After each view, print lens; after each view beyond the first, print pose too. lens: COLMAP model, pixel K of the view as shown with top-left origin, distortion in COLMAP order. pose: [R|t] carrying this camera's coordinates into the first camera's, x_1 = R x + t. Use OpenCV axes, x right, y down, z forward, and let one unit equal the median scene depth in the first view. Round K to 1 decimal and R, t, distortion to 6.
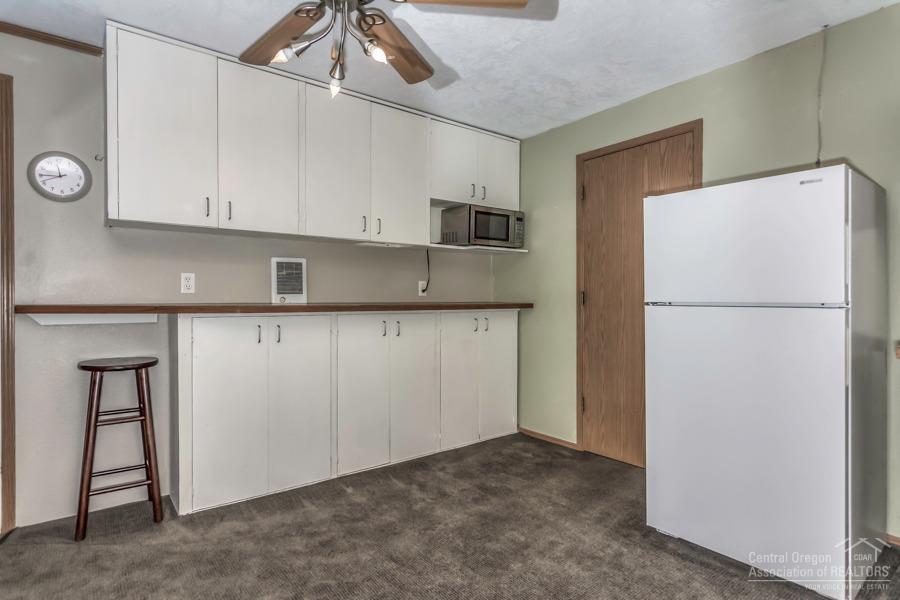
lens RADIAL K [[475.2, 0, 447.1], [0, 475.2, 299.1], [0, 0, 1]] dist [-0.007922, -0.001751]
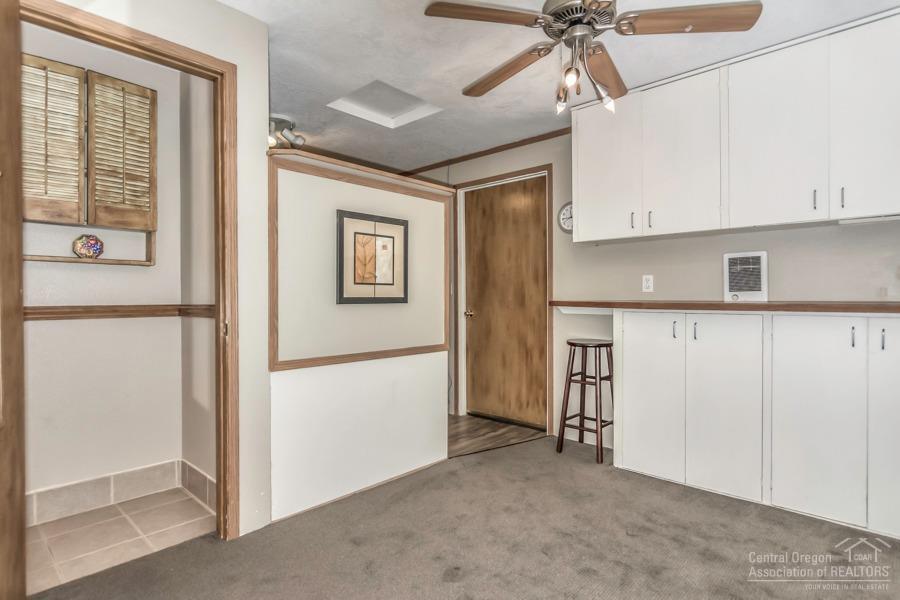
lens RADIAL K [[475.2, 0, 446.7], [0, 475.2, 300.0], [0, 0, 1]] dist [-0.007922, -0.001751]
pose [[0.139584, 0.004160, -0.990202, 0.545477], [0.000860, 0.999990, 0.004322, 0.001774], [0.990210, -0.001455, 0.139579, 0.318246]]
